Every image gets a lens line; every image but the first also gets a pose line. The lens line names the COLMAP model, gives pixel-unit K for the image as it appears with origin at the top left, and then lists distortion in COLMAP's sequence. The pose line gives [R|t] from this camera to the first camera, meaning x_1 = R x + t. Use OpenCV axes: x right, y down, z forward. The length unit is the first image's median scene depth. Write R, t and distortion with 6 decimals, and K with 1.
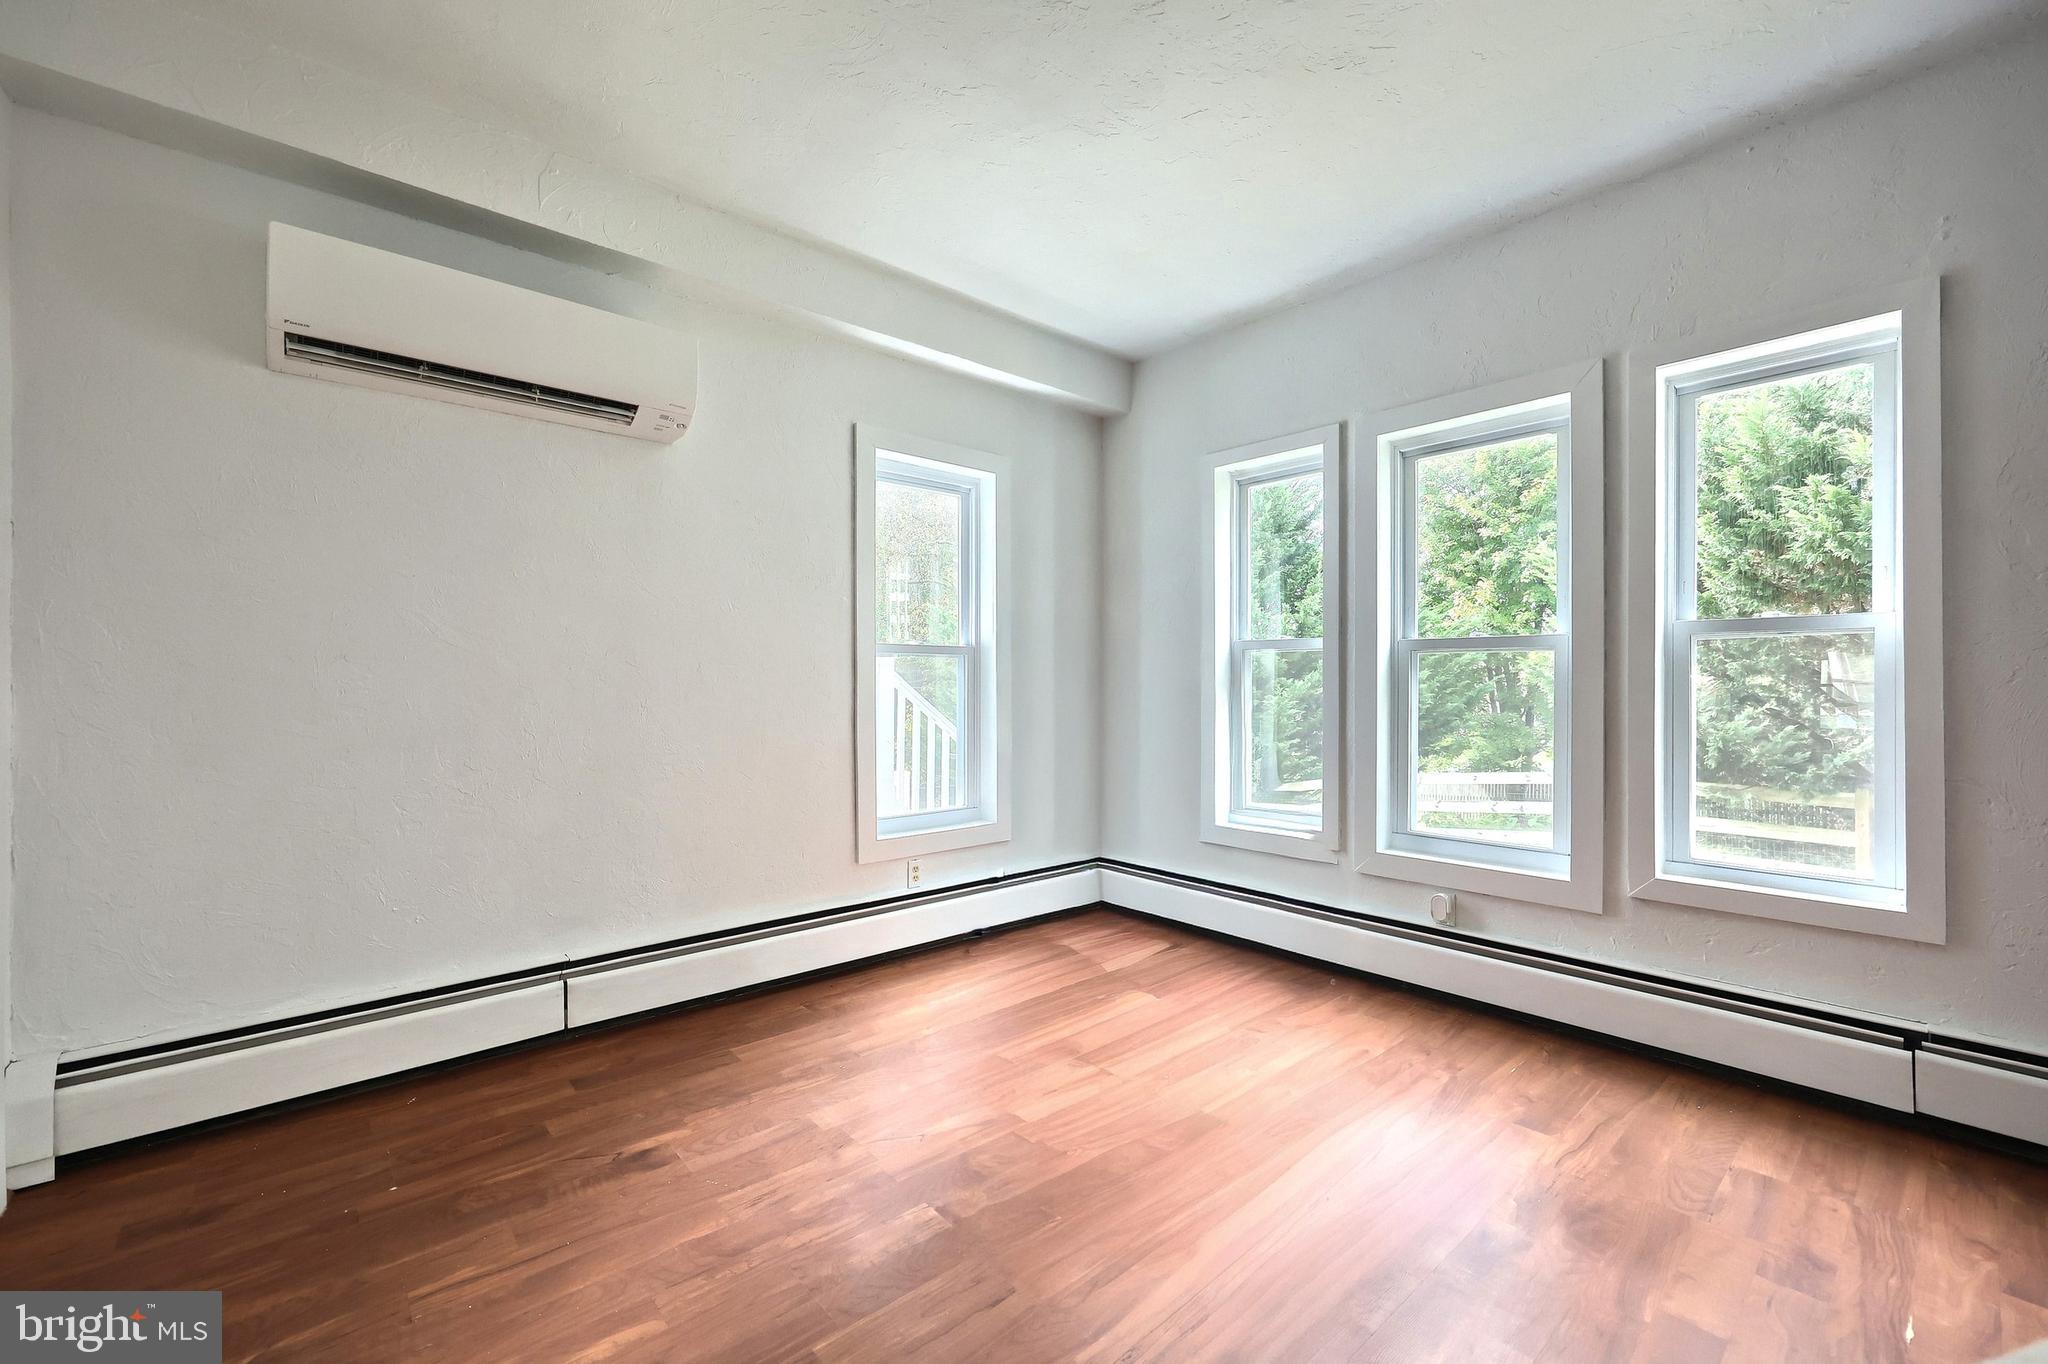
lens RADIAL K [[837.5, 0, 1018.9], [0, 837.5, 686.9], [0, 0, 1]] dist [-0.000107, -0.000177]
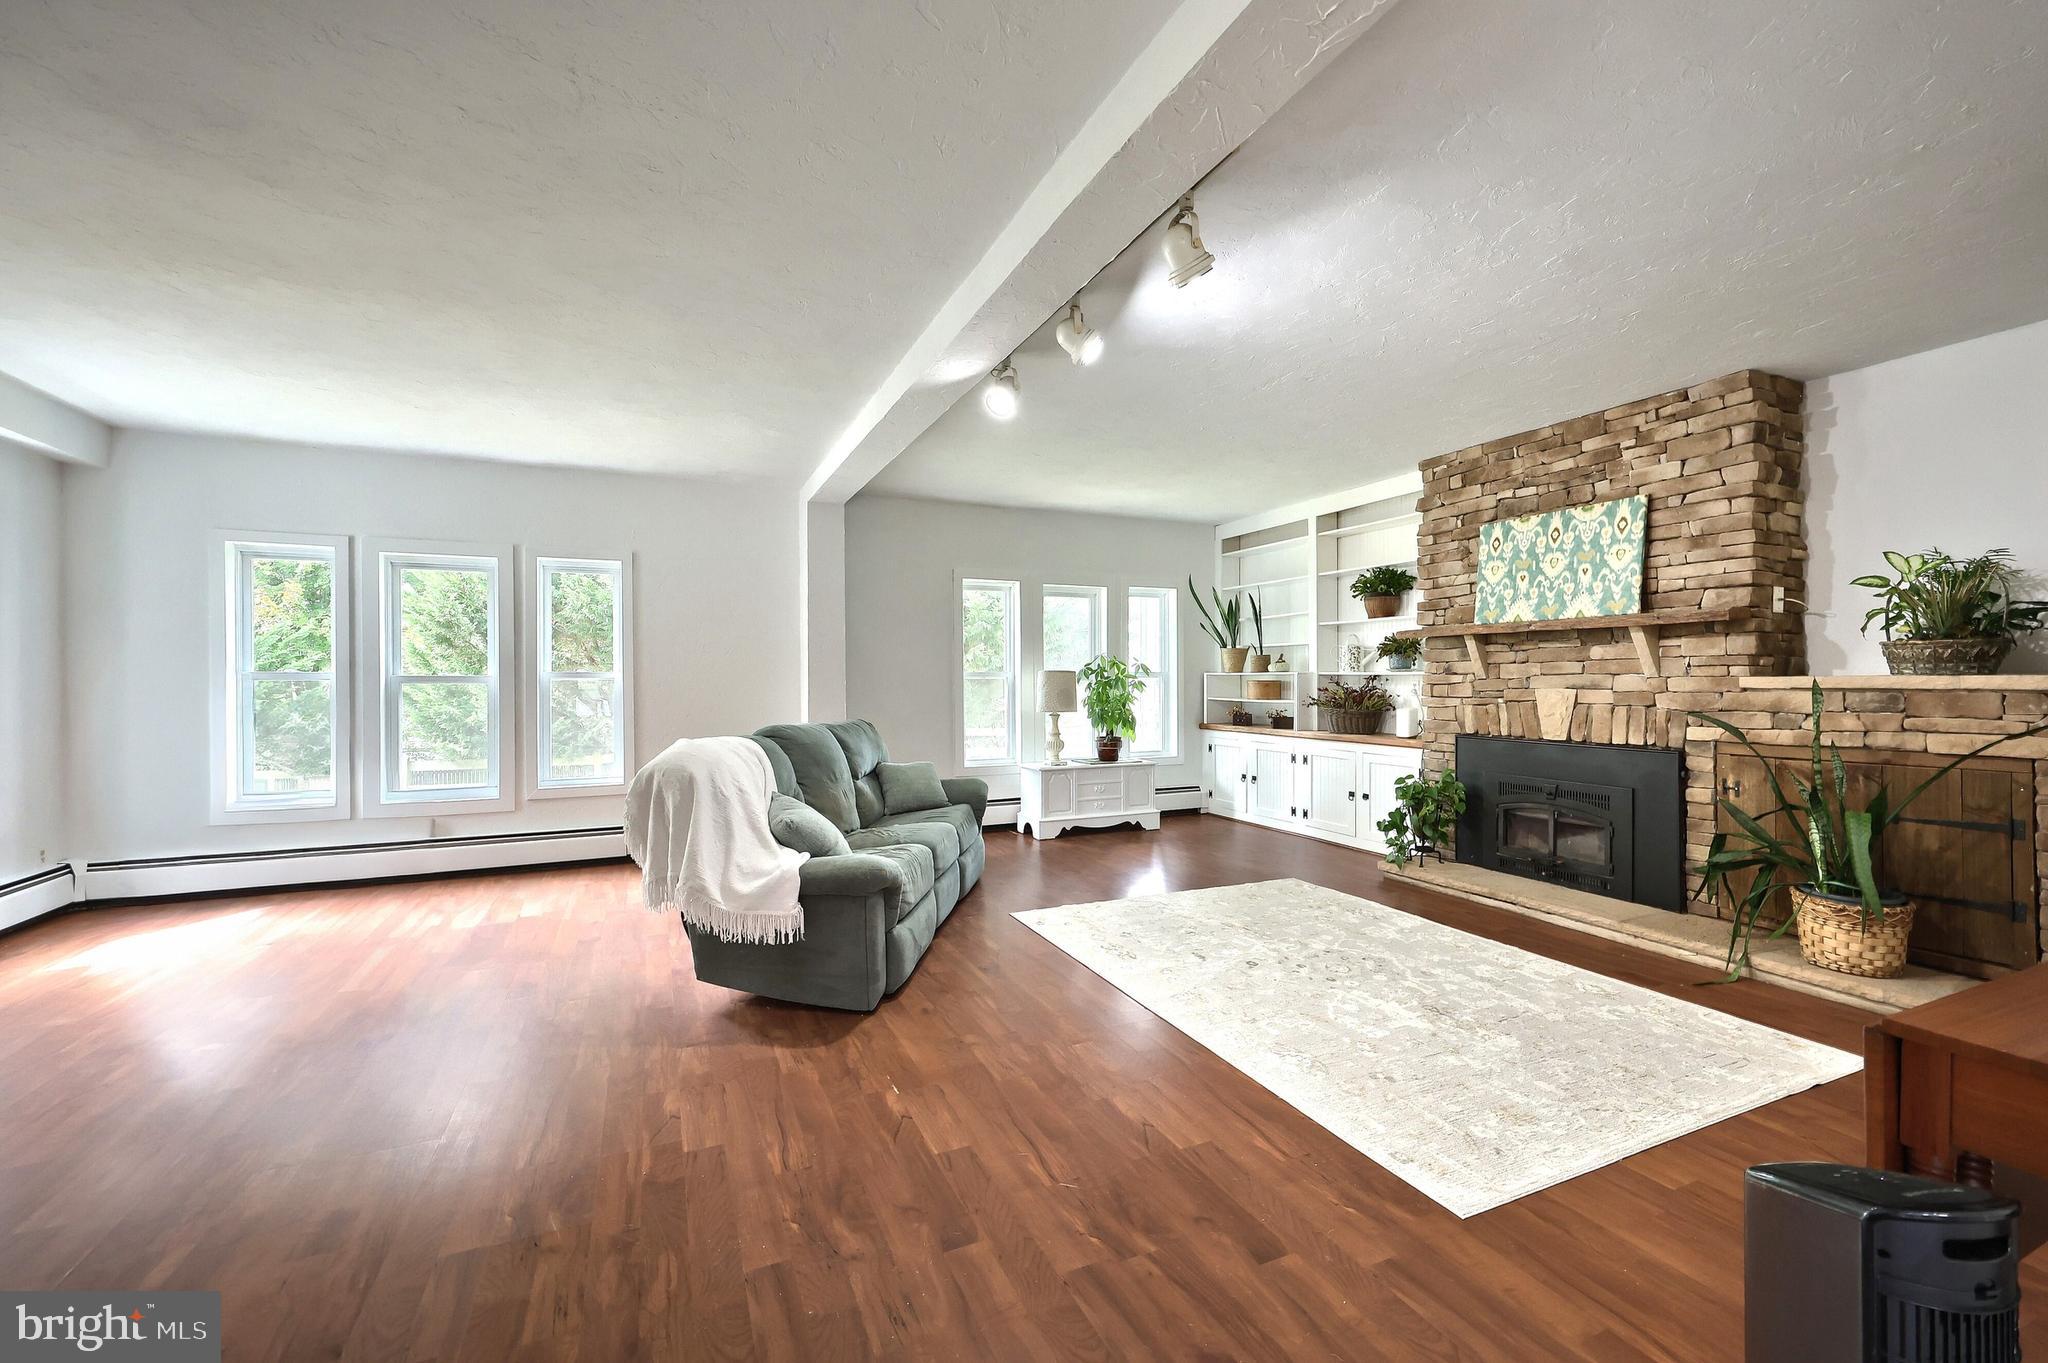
lens RADIAL K [[837.5, 0, 1019.4], [0, 837.5, 681.2], [0, 0, 1]] dist [-0.000107, -0.000177]
pose [[0.299684, -0.007148, 0.954012, -0.730934], [0.010255, 0.999938, 0.004270, -0.037225], [-0.953983, 0.008504, 0.299739, -0.661145]]
